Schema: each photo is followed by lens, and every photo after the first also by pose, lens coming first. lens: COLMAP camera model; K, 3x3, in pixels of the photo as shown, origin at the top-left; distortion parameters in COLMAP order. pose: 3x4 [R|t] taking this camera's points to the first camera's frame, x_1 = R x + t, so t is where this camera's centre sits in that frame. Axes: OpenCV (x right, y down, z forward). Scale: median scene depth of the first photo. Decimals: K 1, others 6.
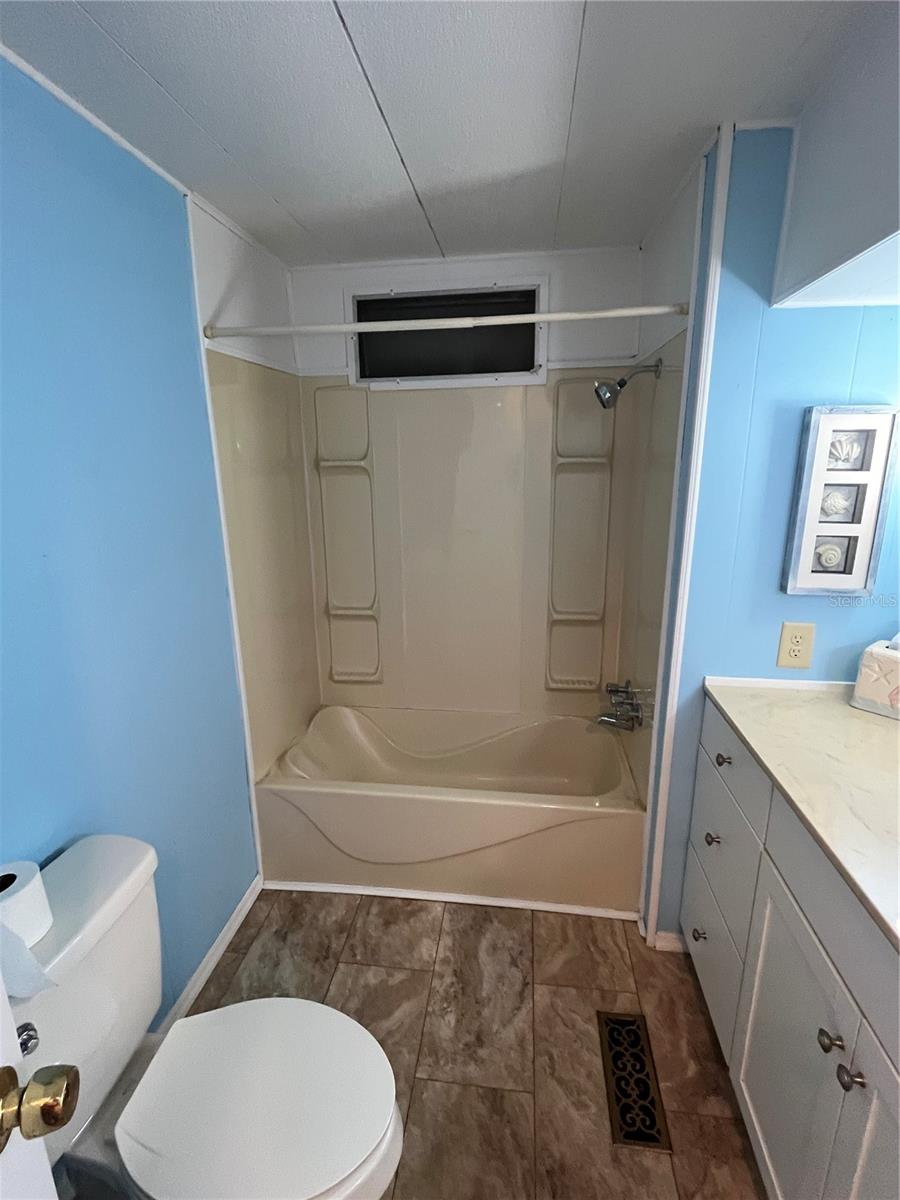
lens RADIAL K [[566.7, 0, 450.0], [0, 566.7, 600.0], [0, 0, 1]] dist [-0.004823, 0.000945]
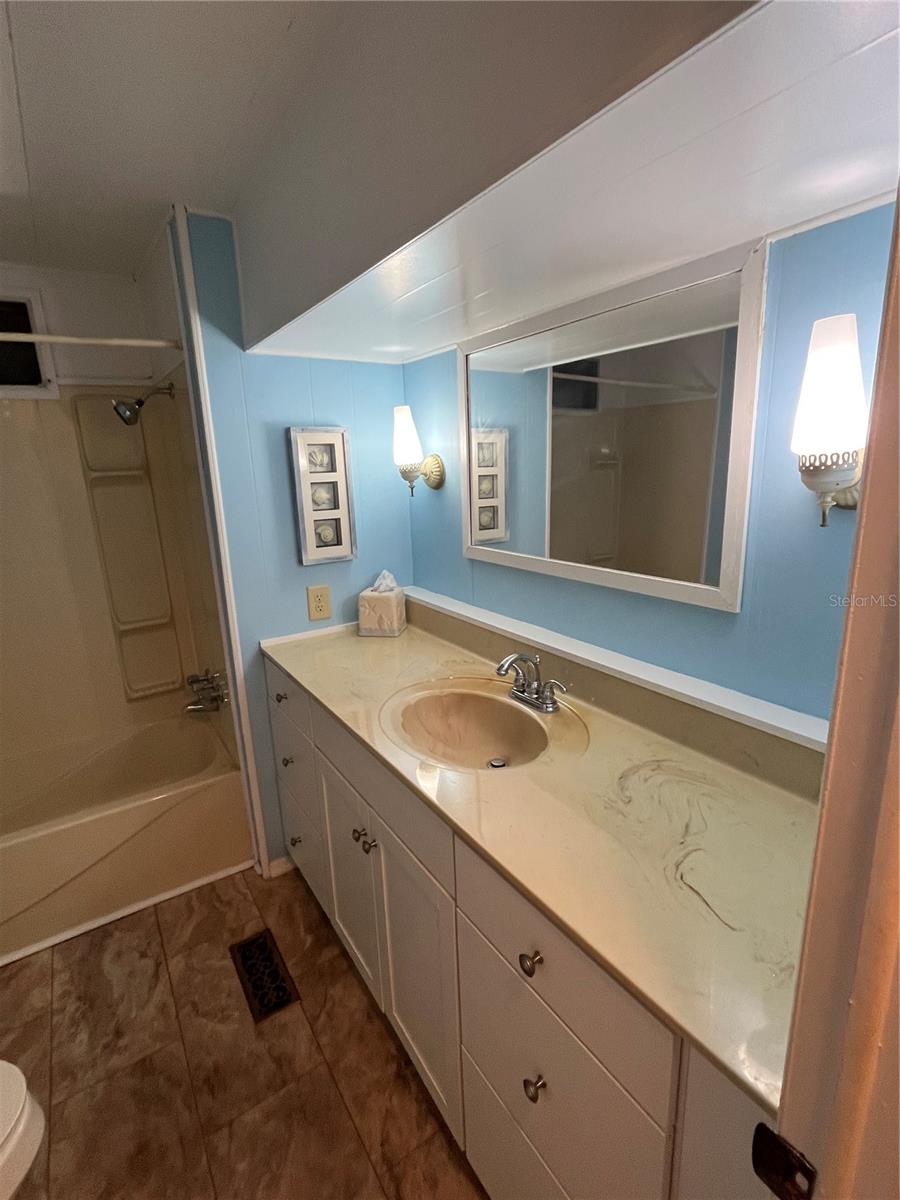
lens RADIAL K [[566.7, 0, 450.0], [0, 566.7, 600.0], [0, 0, 1]] dist [-0.004823, 0.000945]
pose [[0.753636, -0.172724, 0.634192, -0.008191], [0.189244, 0.981019, 0.042297, 0.074214], [-0.629460, 0.088141, 0.772018, -0.233894]]
